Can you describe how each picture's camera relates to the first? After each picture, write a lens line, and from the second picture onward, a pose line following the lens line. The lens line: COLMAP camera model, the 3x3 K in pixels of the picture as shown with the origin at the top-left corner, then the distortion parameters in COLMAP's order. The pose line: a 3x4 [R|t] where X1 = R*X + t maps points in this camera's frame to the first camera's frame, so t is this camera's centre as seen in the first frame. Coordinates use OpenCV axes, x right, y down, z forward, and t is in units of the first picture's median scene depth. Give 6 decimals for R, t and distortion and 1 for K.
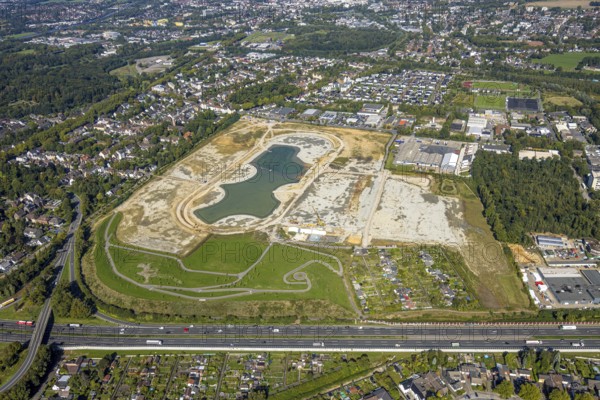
lens RADIAL K [[482.3, 0, 300.0], [0, 482.3, 200.0], [0, 0, 1]] dist [-0.000261, -0.001266]
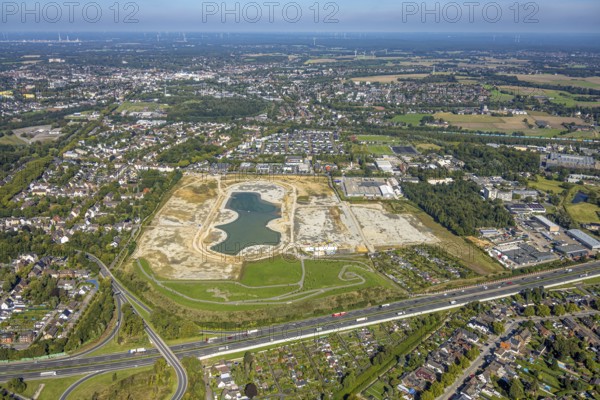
lens RADIAL K [[482.3, 0, 300.0], [0, 482.3, 200.0], [0, 0, 1]] dist [-0.000261, -0.001266]
pose [[0.926260, -0.082886, 0.367657, -0.368354], [0.134926, 0.983788, -0.118139, 0.062853], [-0.351904, 0.159034, 0.922427, -0.092404]]
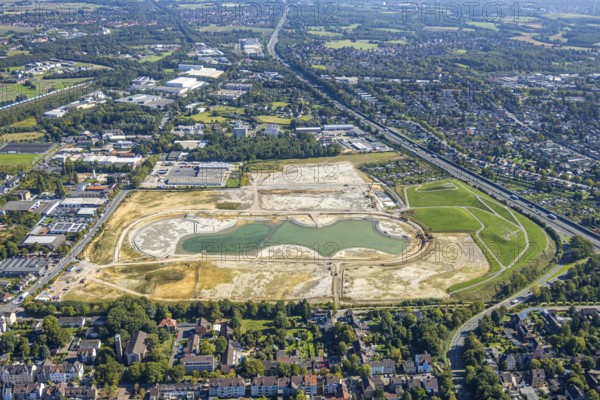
lens RADIAL K [[600.2, 0, 302.8], [0, 600.2, 200.1], [0, 0, 1]] dist [0.005434, -0.003772]
pose [[-0.384714, -0.307889, 0.870172, -0.925736], [0.431825, 0.773165, 0.464481, -0.545321], [-0.815796, 0.554454, -0.164493, 1.089886]]
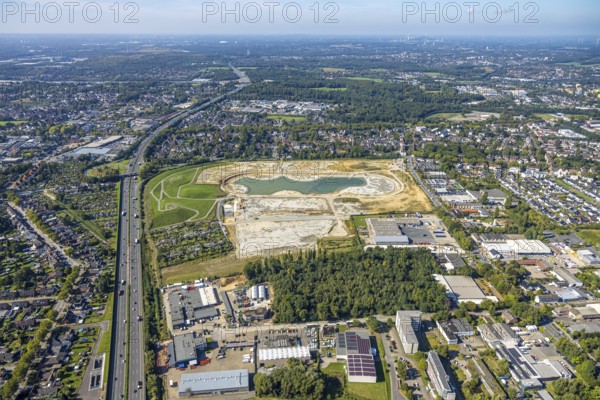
lens RADIAL K [[408.7, 0, 293.9], [0, 408.7, 201.4], [0, 0, 1]] dist [0.025934, 0.000207]
pose [[0.379605, 0.392268, -0.837870, 0.892106], [-0.444890, 0.871468, 0.206436, -0.227851], [0.811155, 0.294396, 0.505330, 0.394947]]
